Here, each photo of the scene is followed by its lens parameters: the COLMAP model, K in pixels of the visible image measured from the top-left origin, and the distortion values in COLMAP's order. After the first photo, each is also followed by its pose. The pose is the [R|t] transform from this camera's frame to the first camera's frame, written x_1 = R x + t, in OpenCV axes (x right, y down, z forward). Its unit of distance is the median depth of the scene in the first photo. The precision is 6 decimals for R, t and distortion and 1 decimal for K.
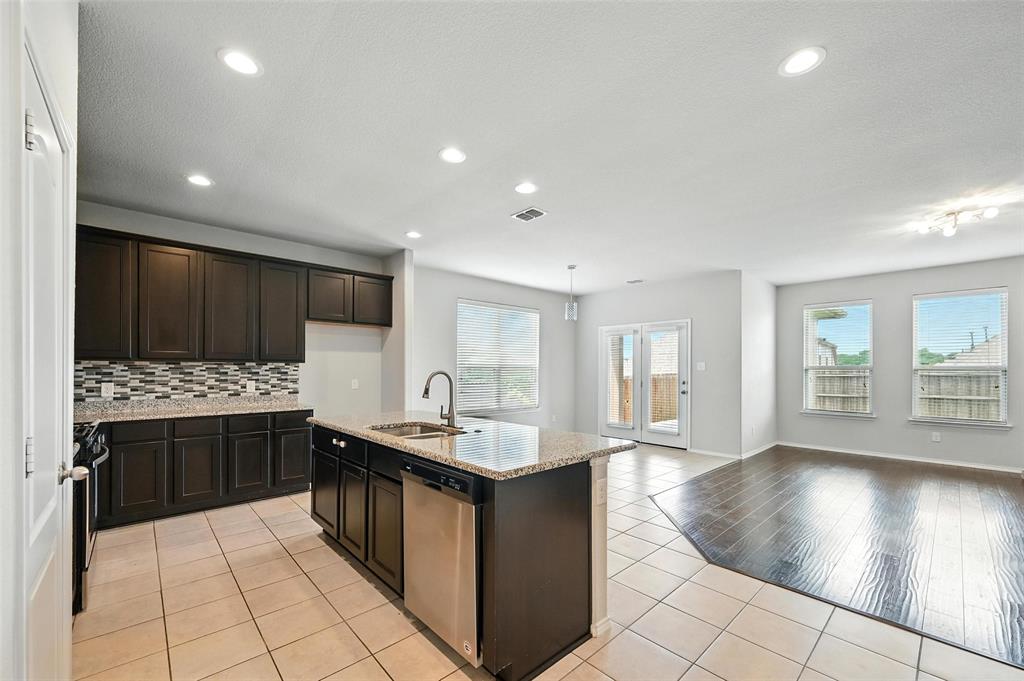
lens RADIAL K [[408.8, 0, 520.2], [0, 408.8, 370.0], [0, 0, 1]] dist [-0.003654, -0.000125]
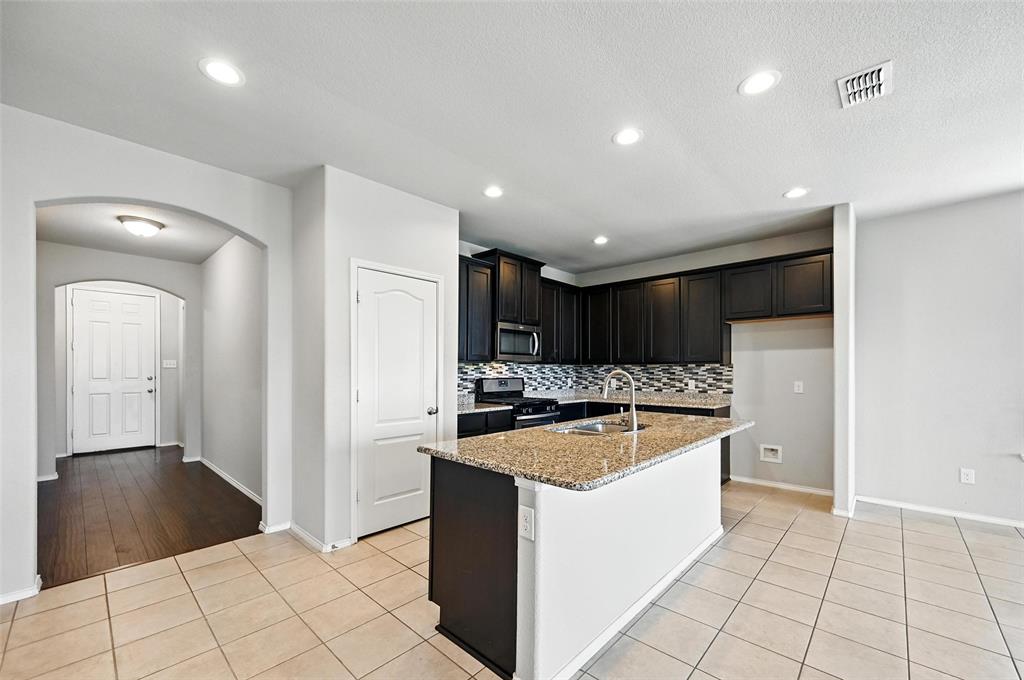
lens RADIAL K [[408.8, 0, 520.2], [0, 408.8, 369.5], [0, 0, 1]] dist [-0.003654, -0.000125]
pose [[0.075752, -0.001469, -0.997126, 0.454556], [-0.000824, 0.999998, -0.001536, -0.000790], [0.997126, 0.000938, 0.075751, 0.422138]]
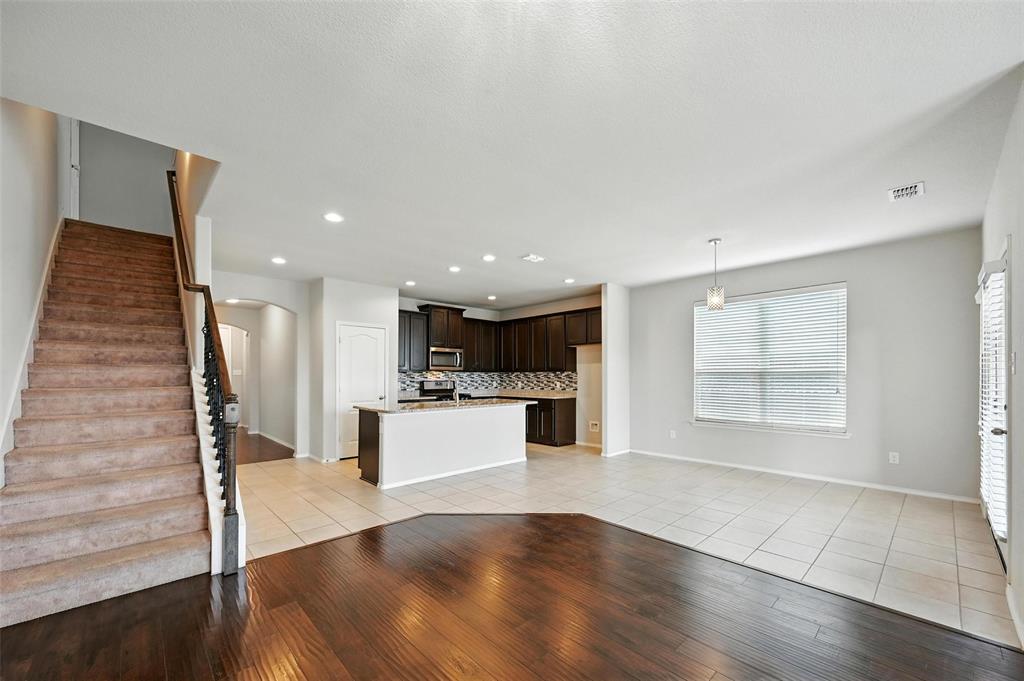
lens RADIAL K [[405.5, 0, 517.2], [0, 405.5, 374.0], [0, 0, 1]] dist [-0.000070, -0.000024]
pose [[0.004369, -0.008473, -0.999955, 1.134235], [0.001212, 0.999963, -0.008468, 0.006384], [0.999990, -0.001175, 0.004379, 0.800652]]
